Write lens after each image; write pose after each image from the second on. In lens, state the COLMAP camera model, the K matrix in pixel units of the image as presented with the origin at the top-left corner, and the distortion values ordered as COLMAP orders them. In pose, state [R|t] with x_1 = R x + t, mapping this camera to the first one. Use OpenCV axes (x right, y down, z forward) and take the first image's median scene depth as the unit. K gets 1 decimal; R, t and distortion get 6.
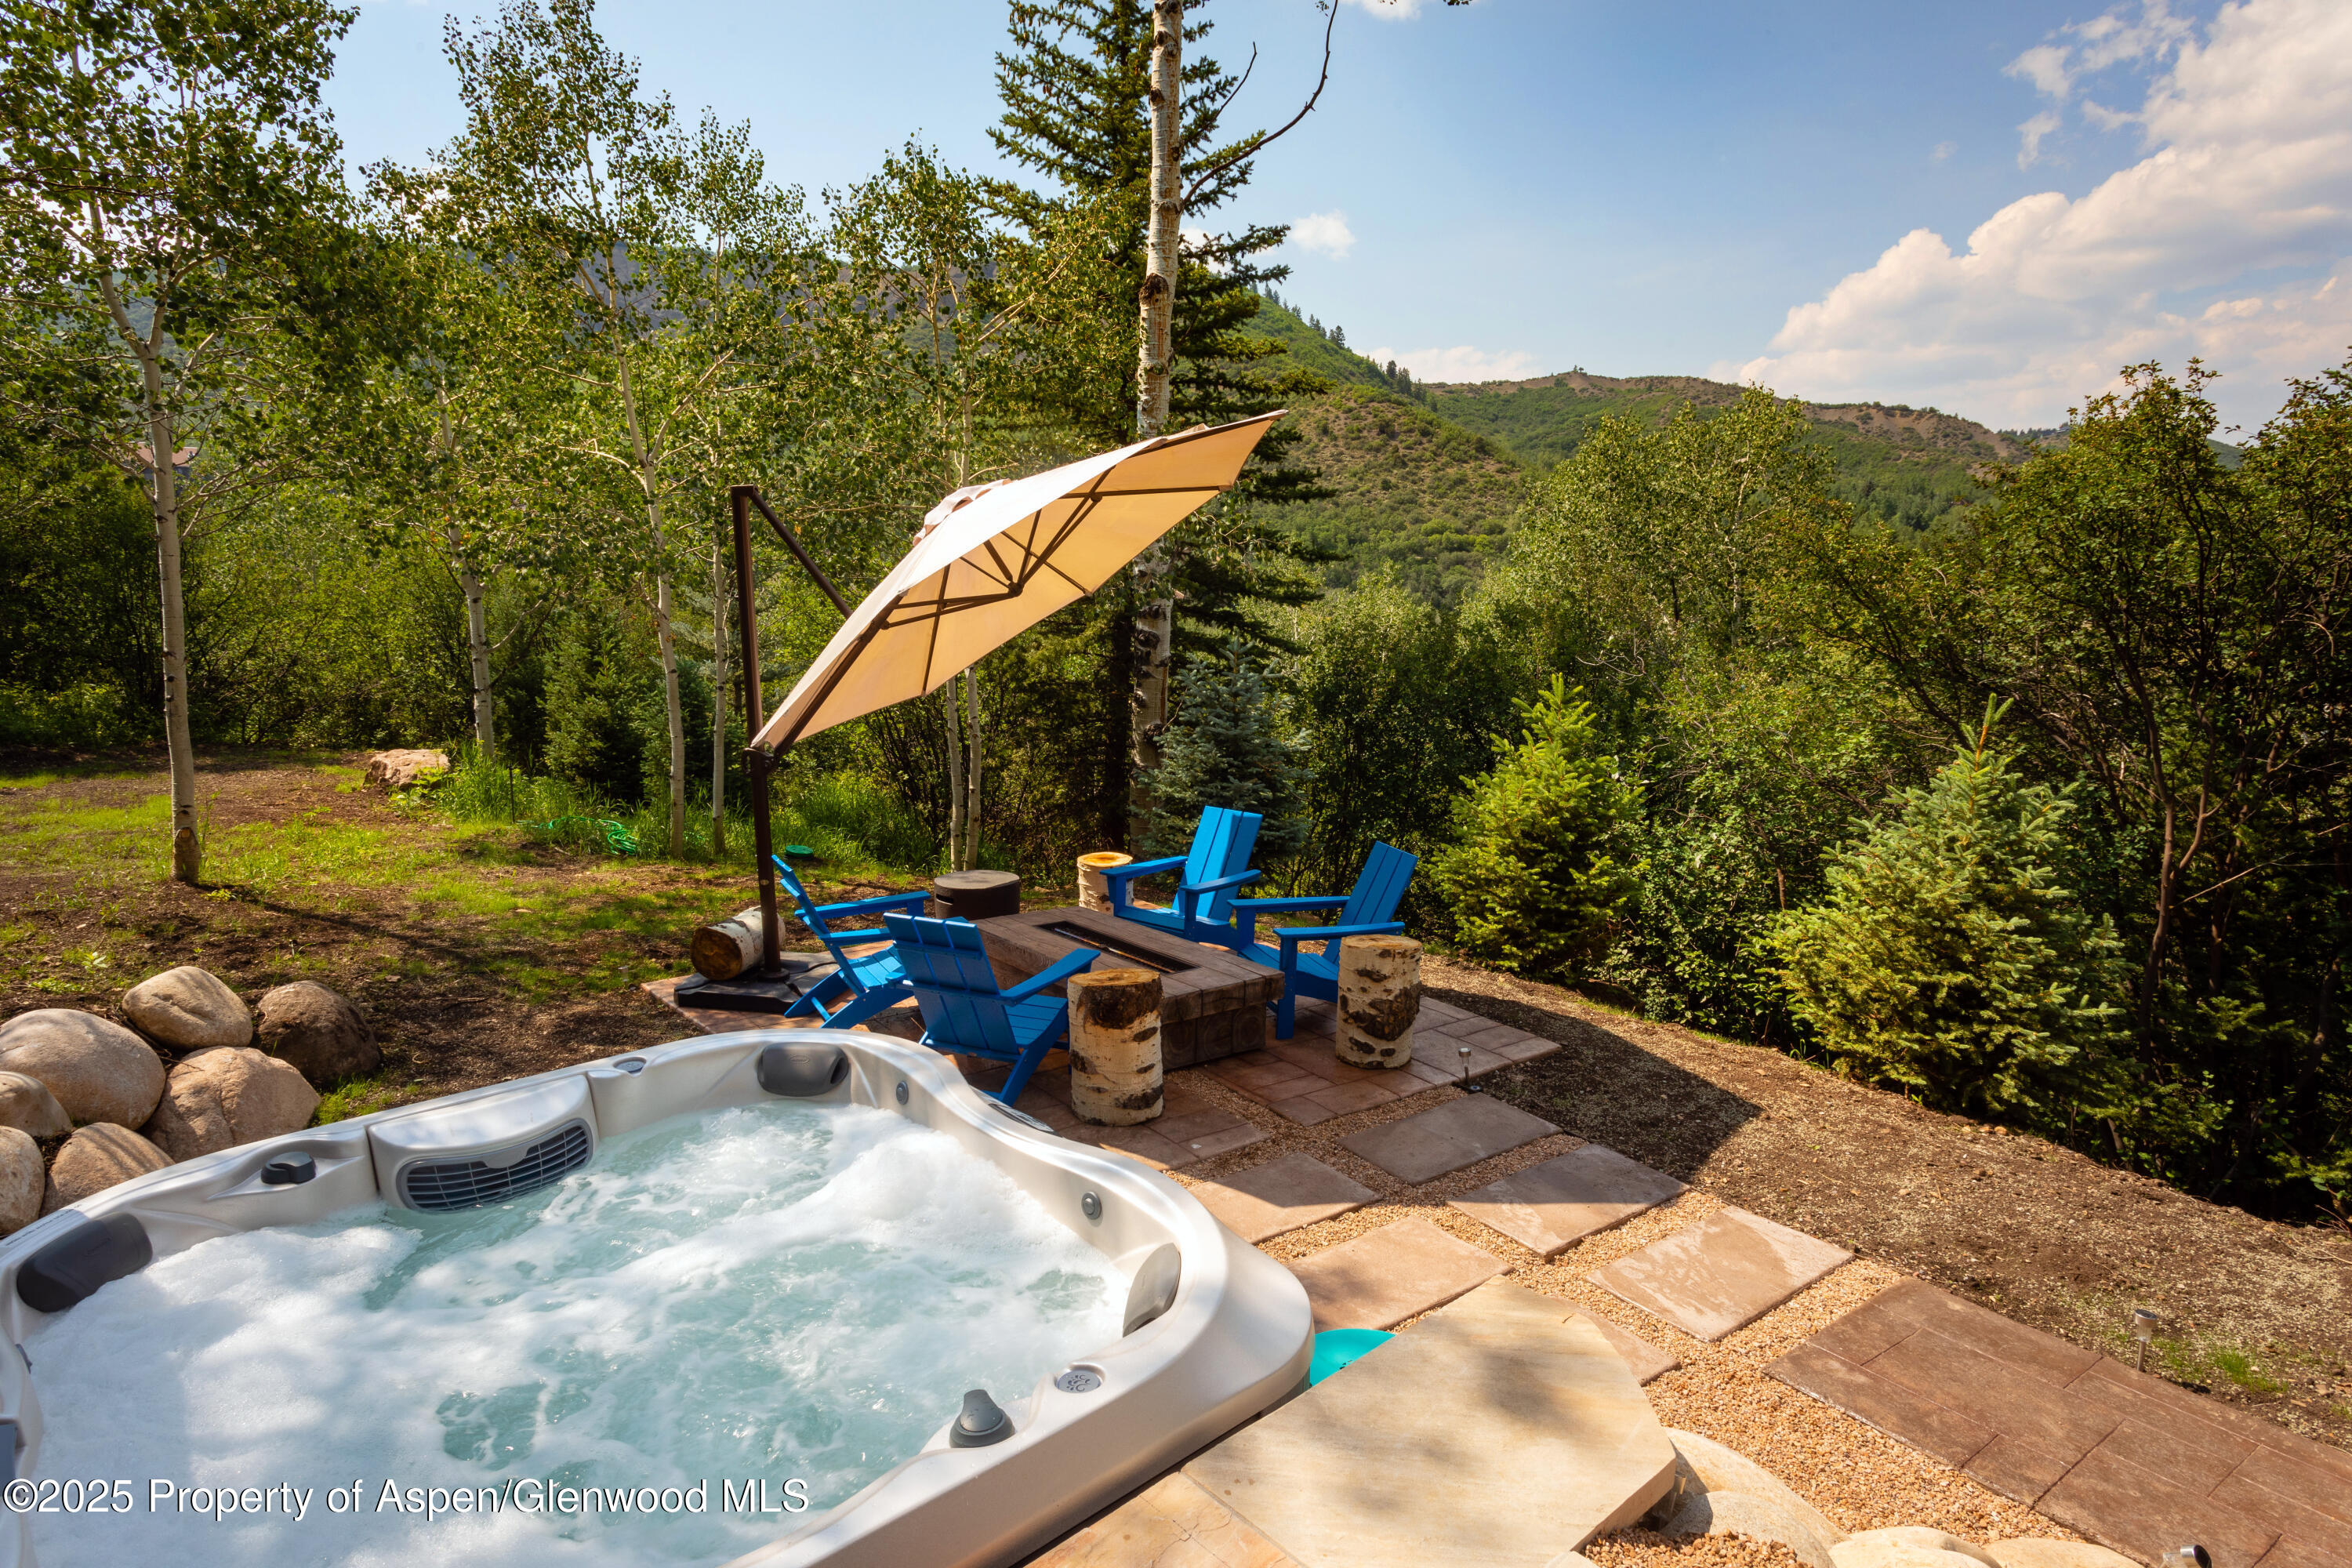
lens RADIAL K [[1288.1, 0, 1151.8], [0, 1288.1, 747.4], [0, 0, 1]] dist [-0.002534, -0.001215]
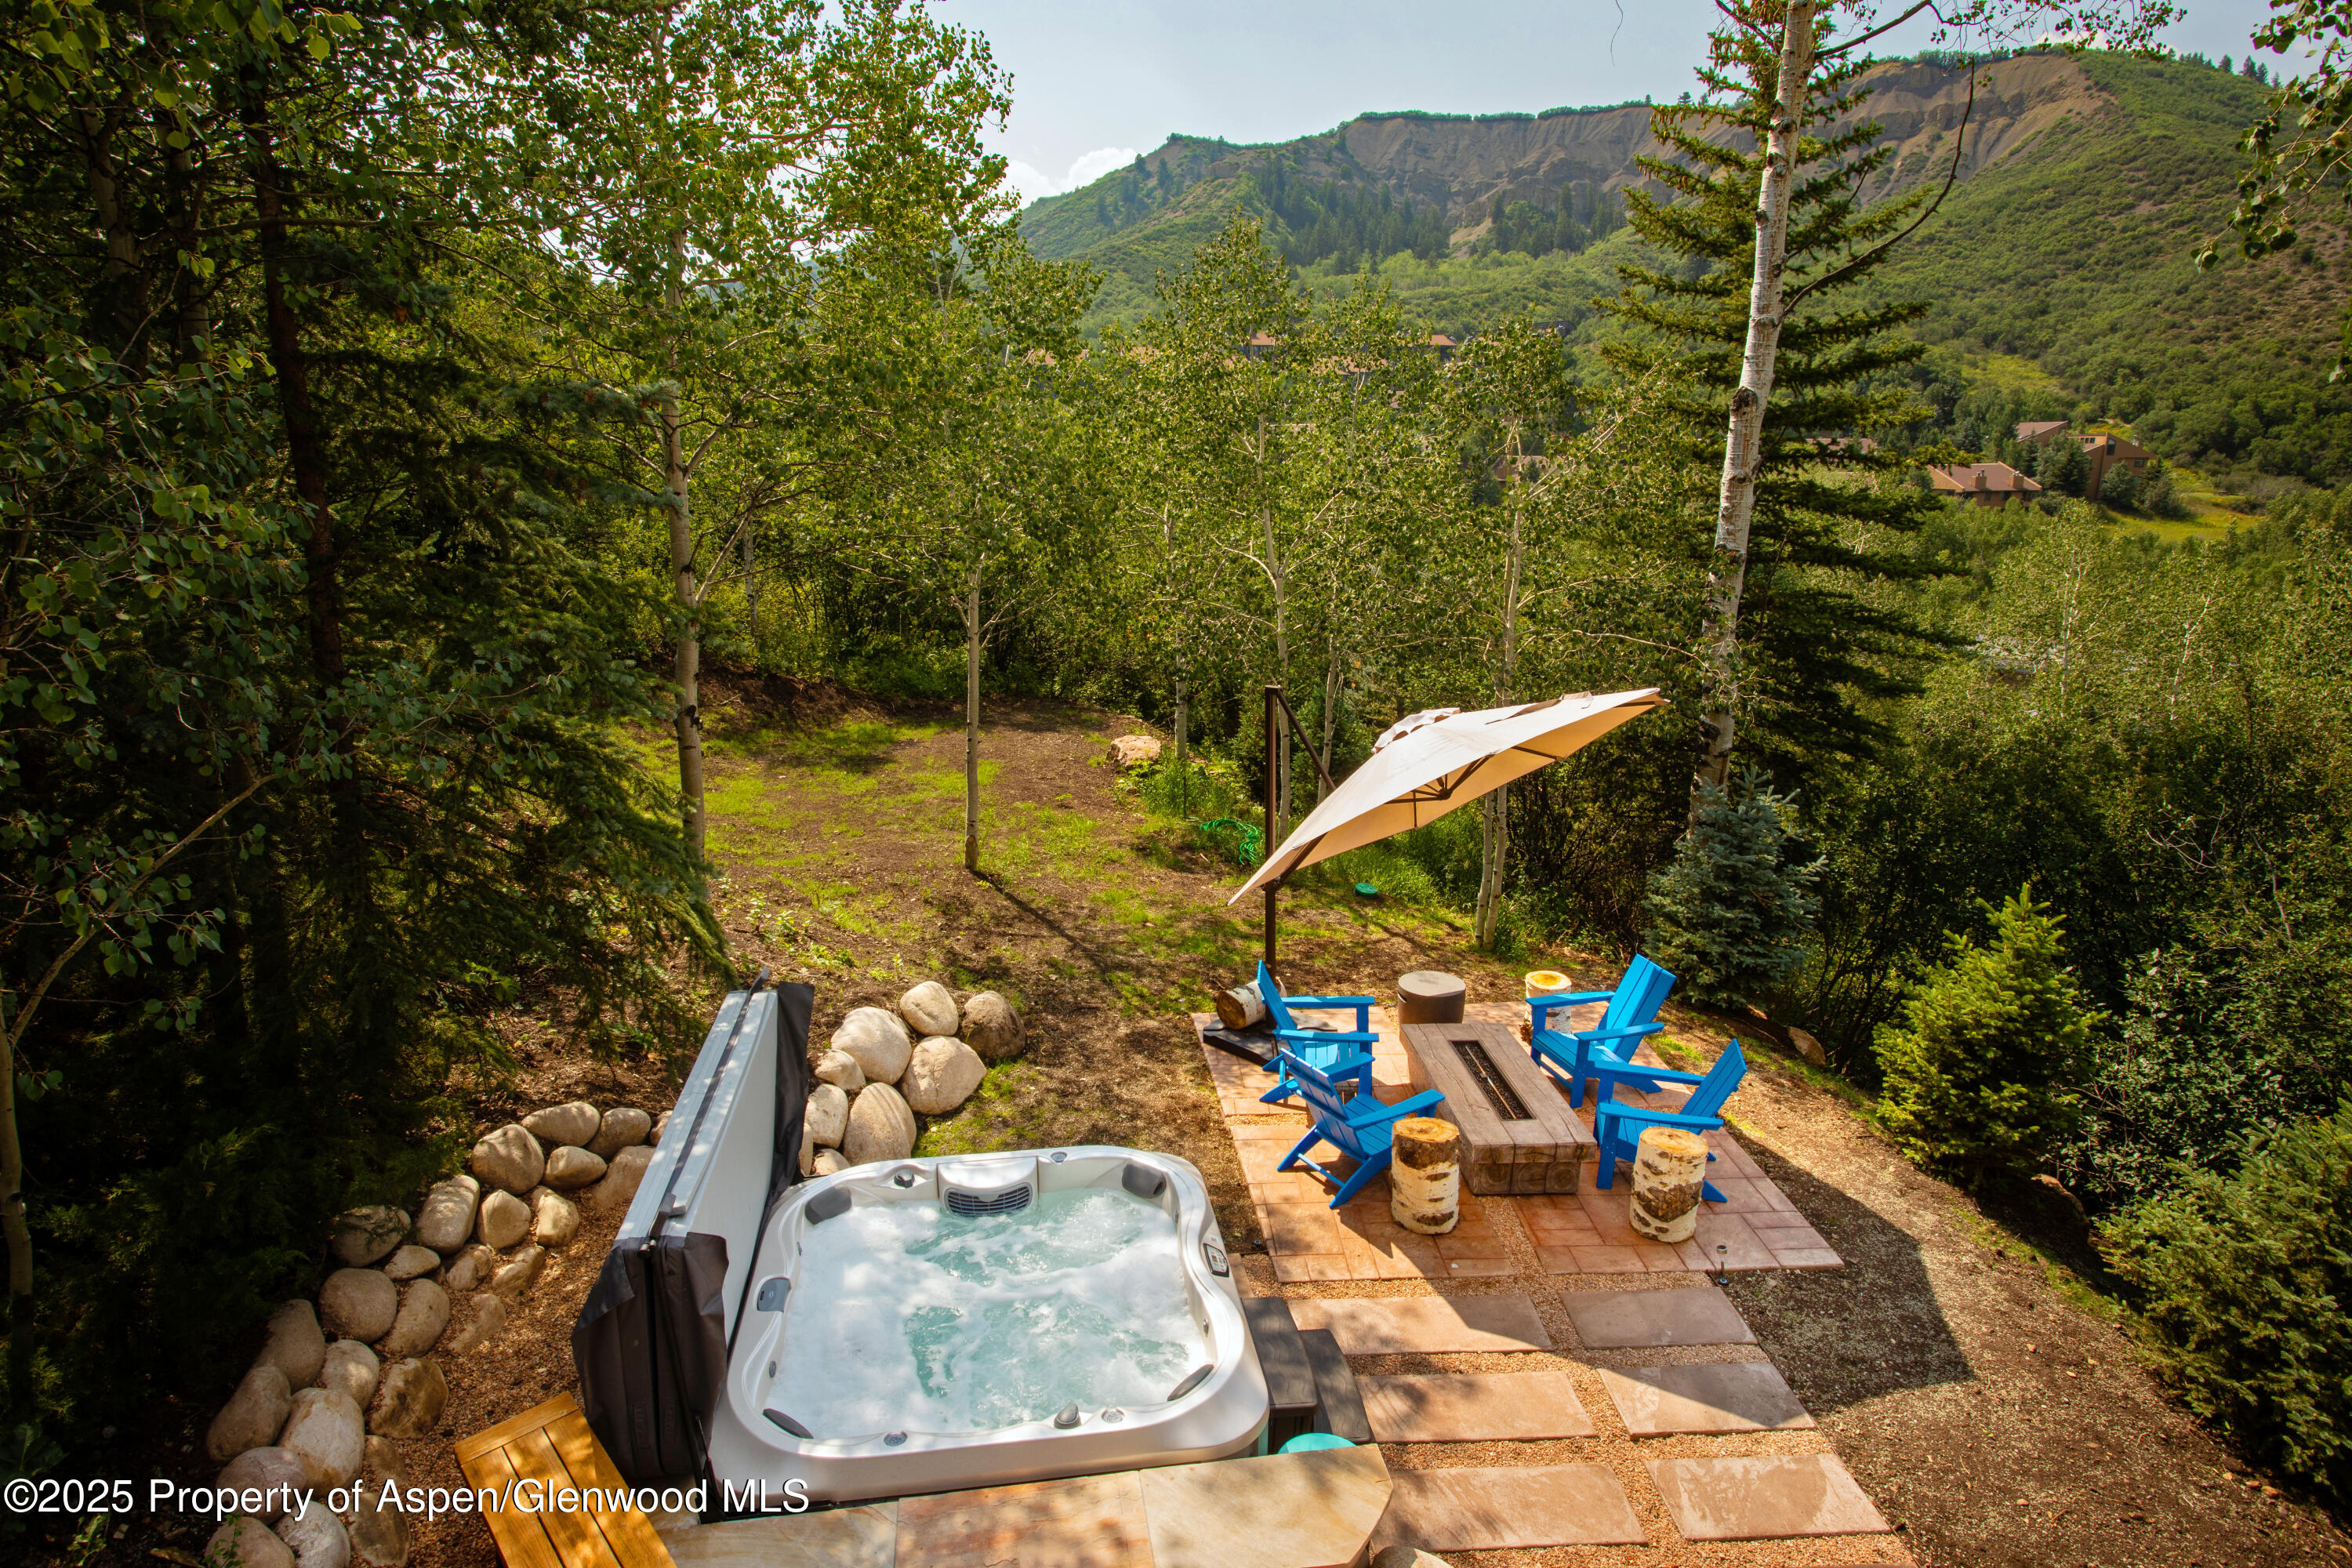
lens RADIAL K [[1288.1, 0, 1173.8], [0, 1288.1, 792.4], [0, 0, 1]] dist [-0.002534, -0.001215]
pose [[0.846797, 0.129015, -0.516032, 0.342809], [-0.064546, 0.987893, 0.141069, -0.300810], [0.527985, -0.086149, 0.844873, -0.245216]]
